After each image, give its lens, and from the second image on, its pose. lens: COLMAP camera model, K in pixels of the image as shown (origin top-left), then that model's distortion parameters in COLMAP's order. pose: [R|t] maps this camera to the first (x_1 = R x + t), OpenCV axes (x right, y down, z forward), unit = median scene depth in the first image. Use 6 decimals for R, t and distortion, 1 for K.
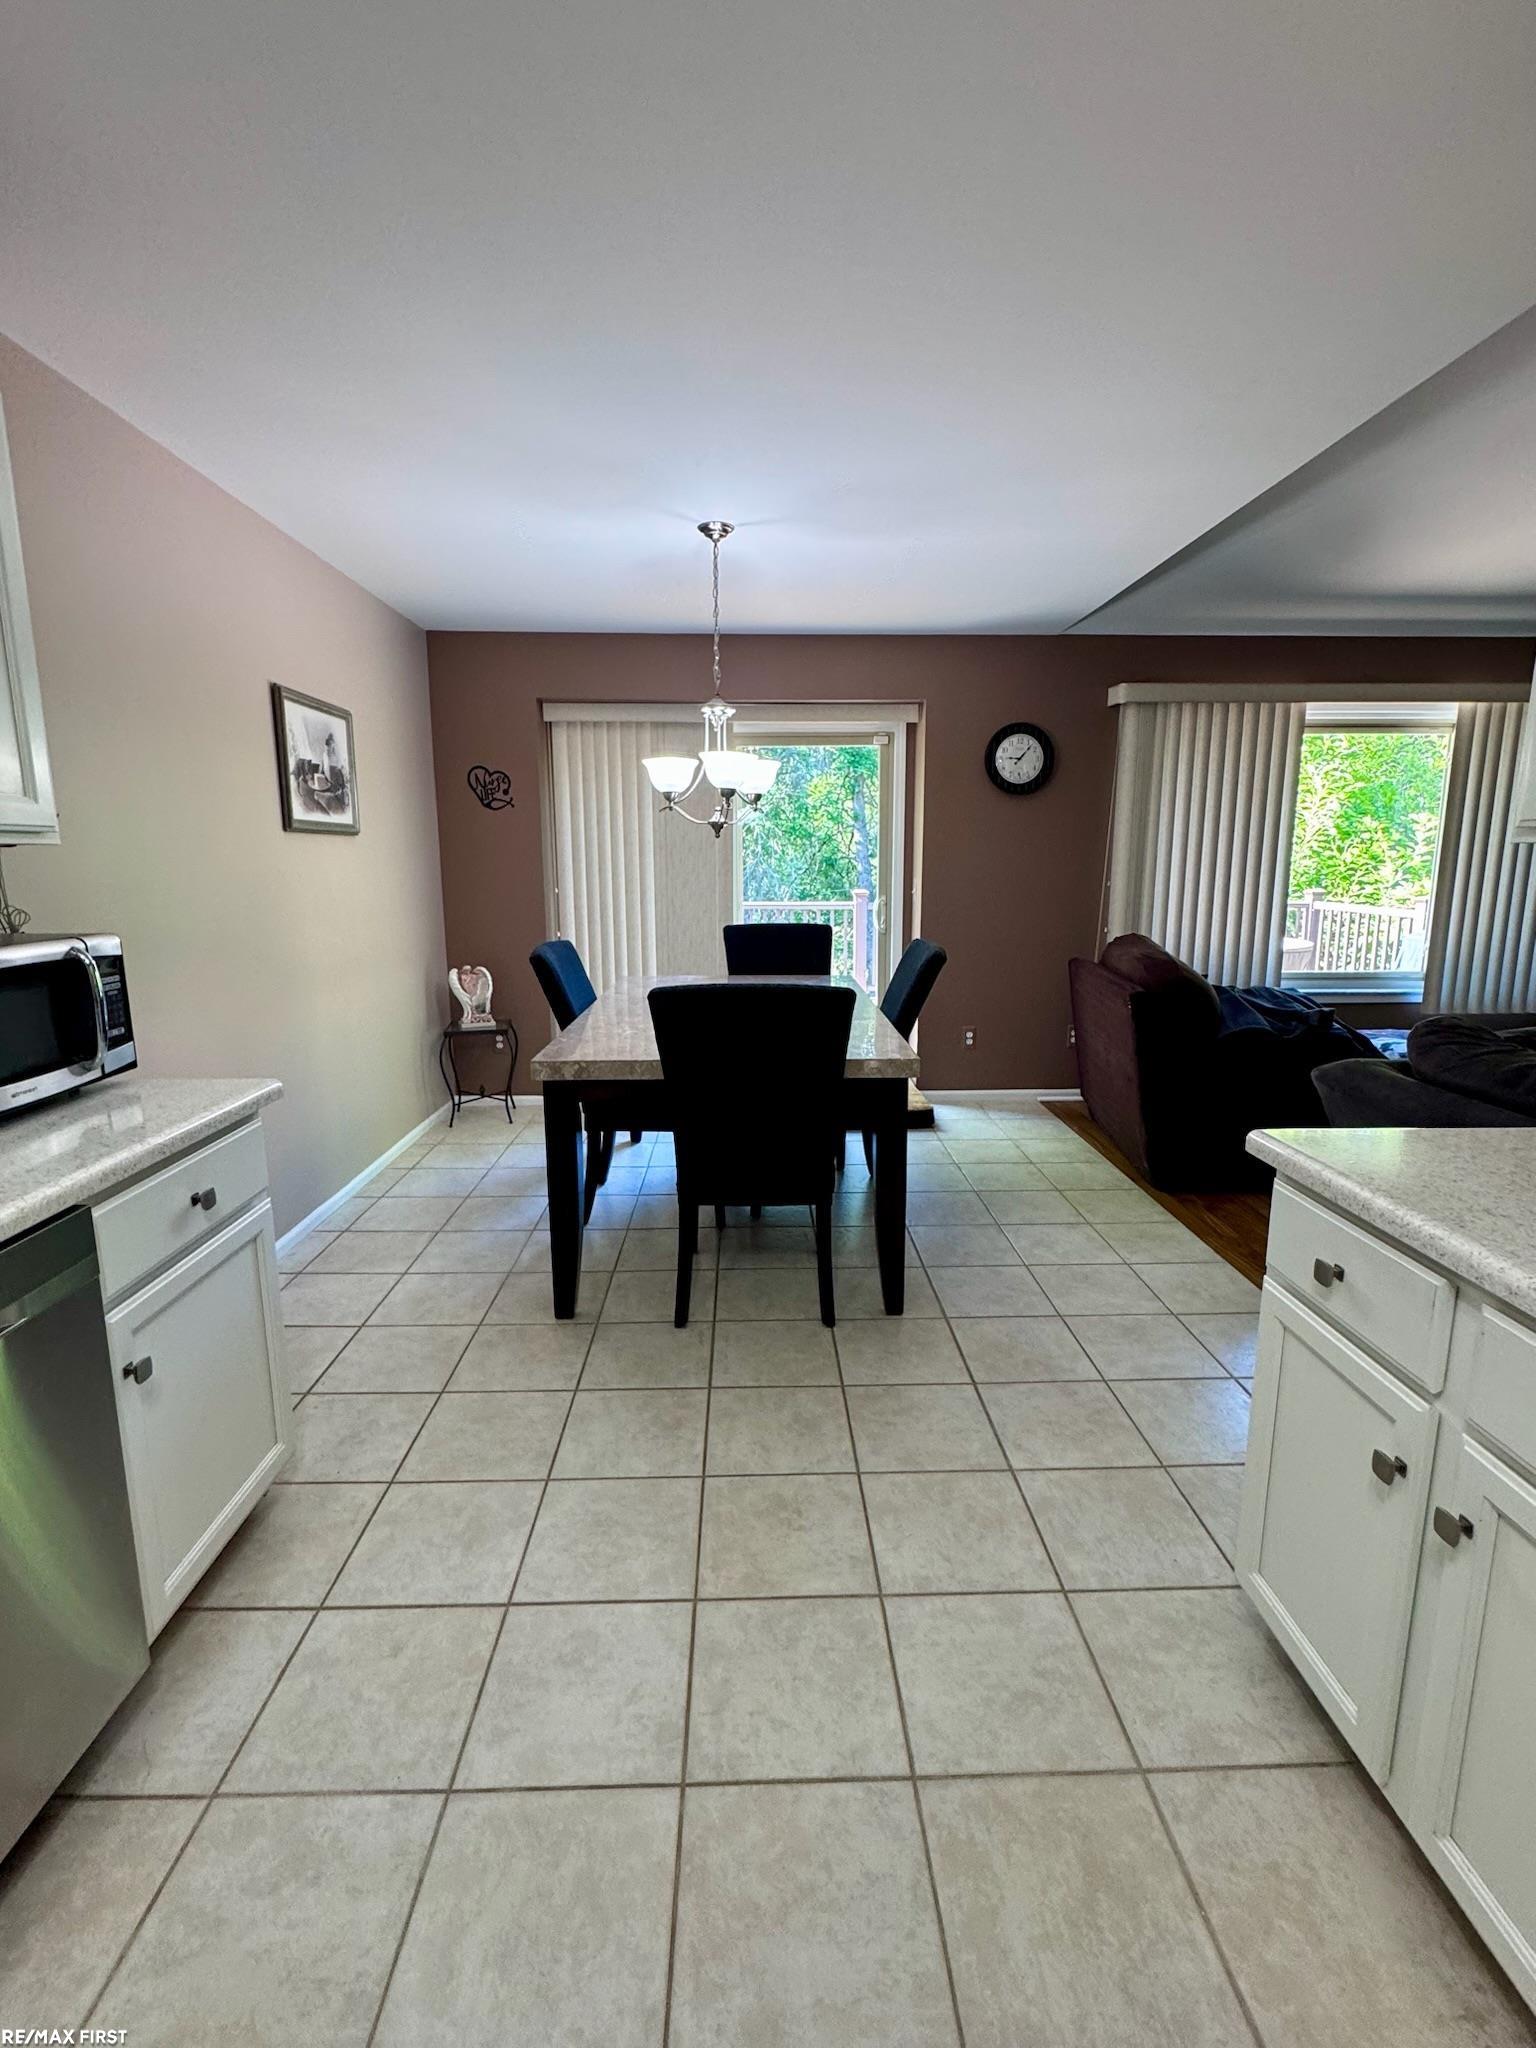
lens RADIAL K [[916.0, 0, 768.4], [0, 916.0, 1019.5], [0, 0, 1]] dist [-0.003321, -0.001493]
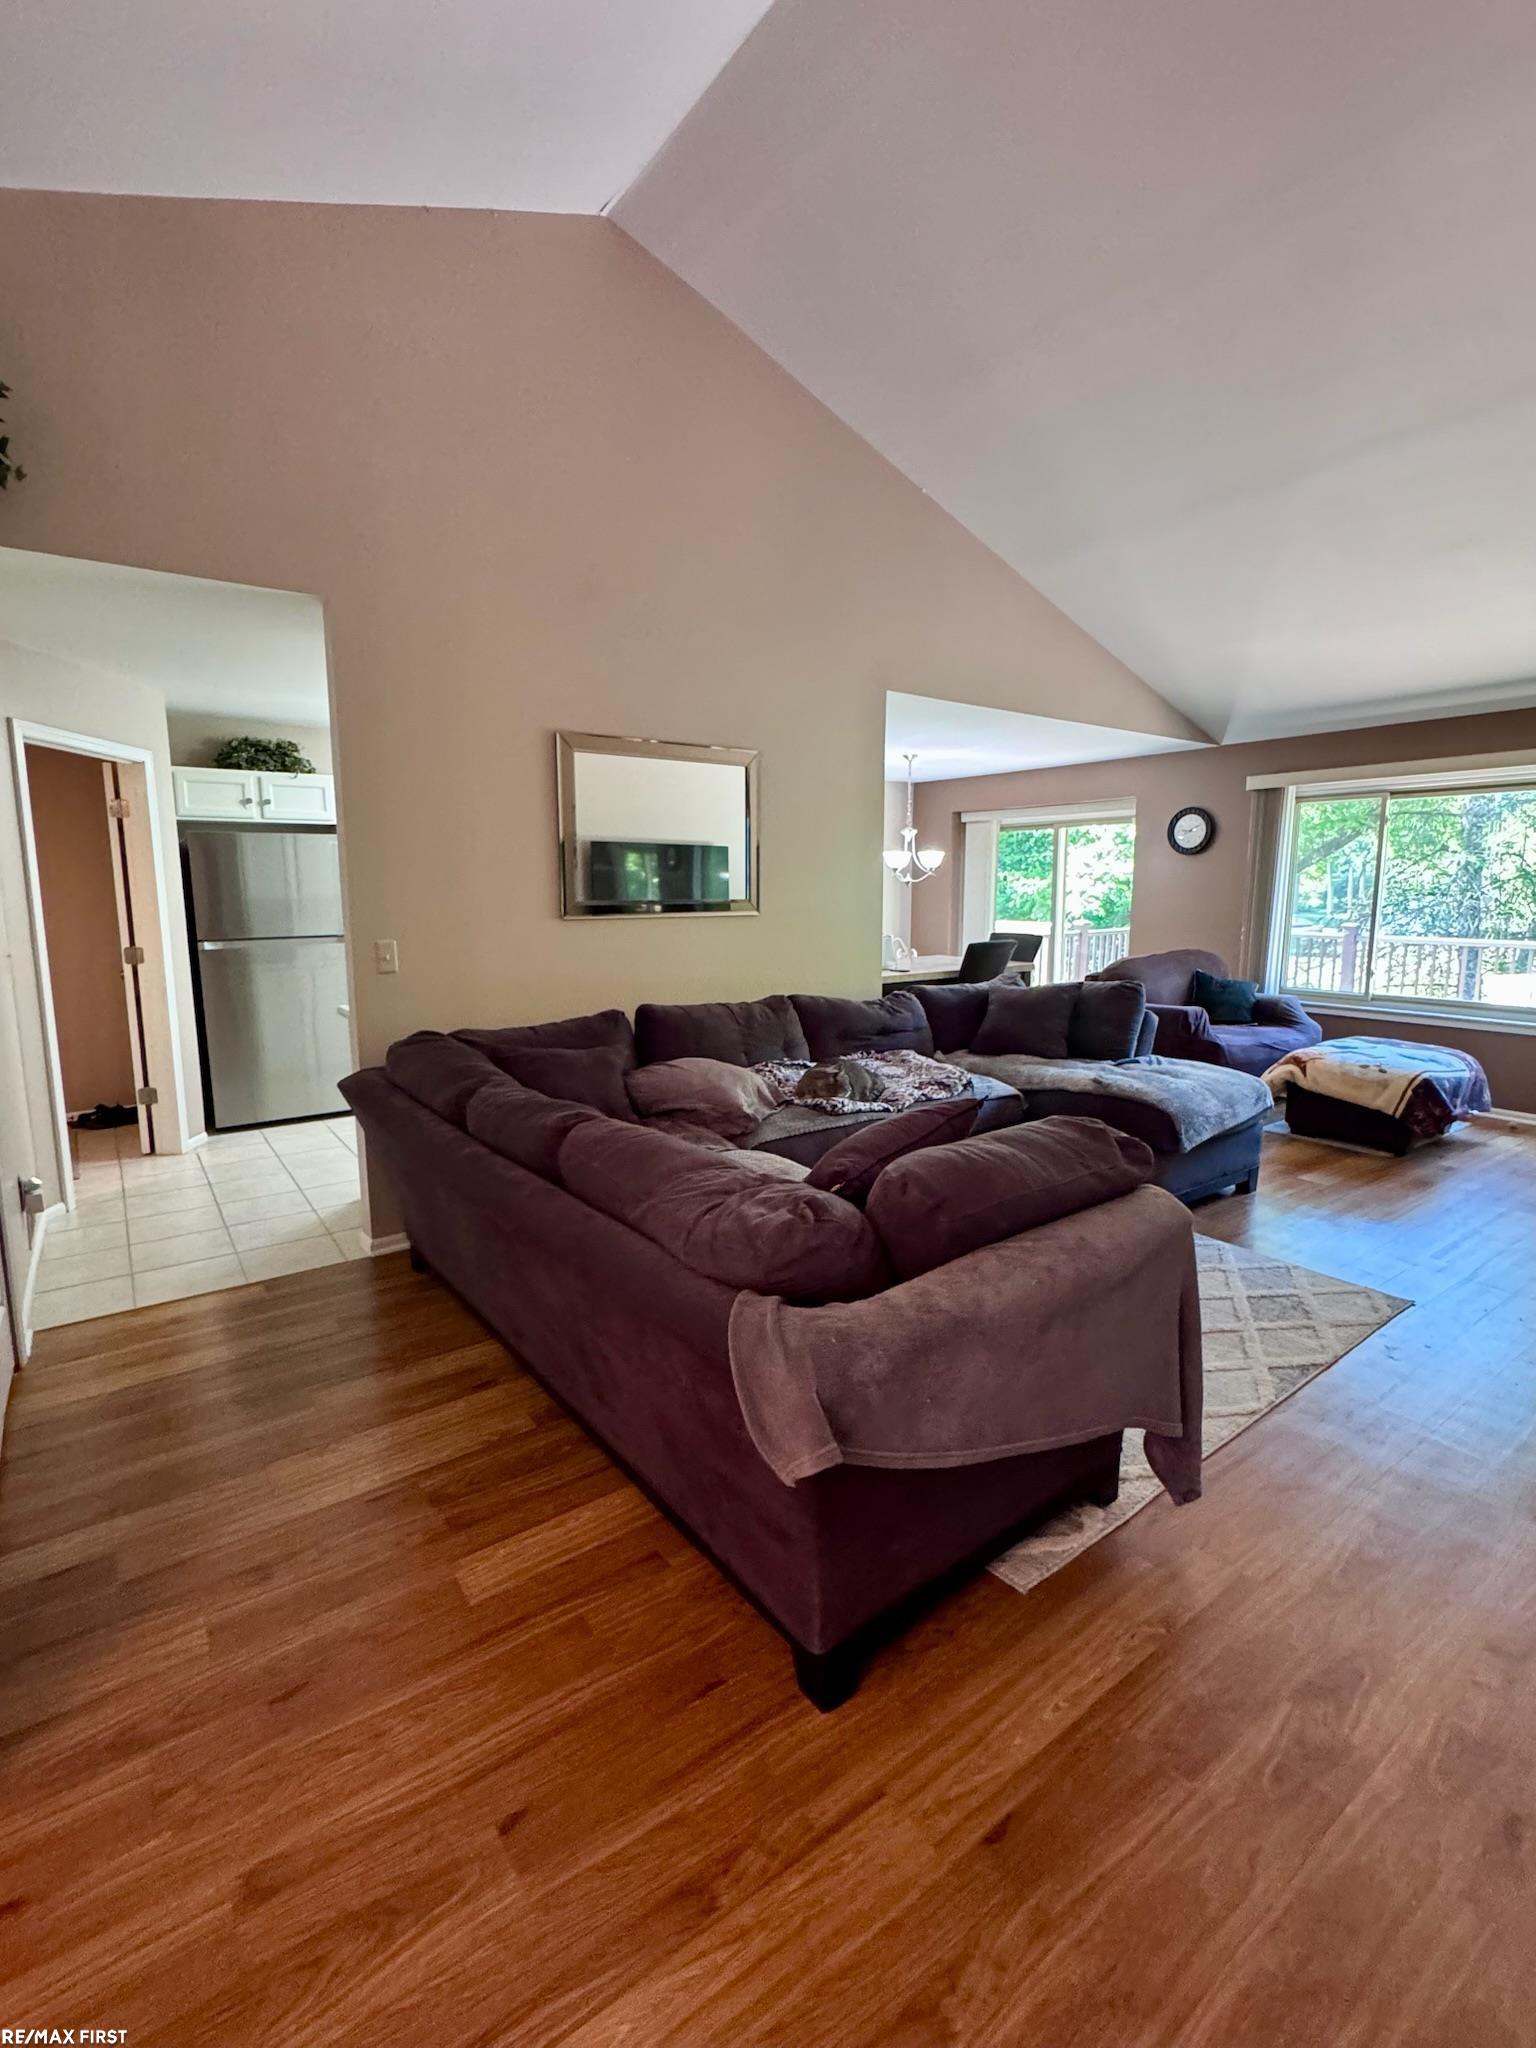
lens RADIAL K [[916.0, 0, 754.6], [0, 916.0, 1040.2], [0, 0, 1]] dist [-0.003321, -0.001493]
pose [[0.556745, 0.137227, -0.819270, 1.703529], [-0.144143, 0.987258, 0.067411, 0.080953], [0.818082, 0.080561, 0.569431, -0.593034]]
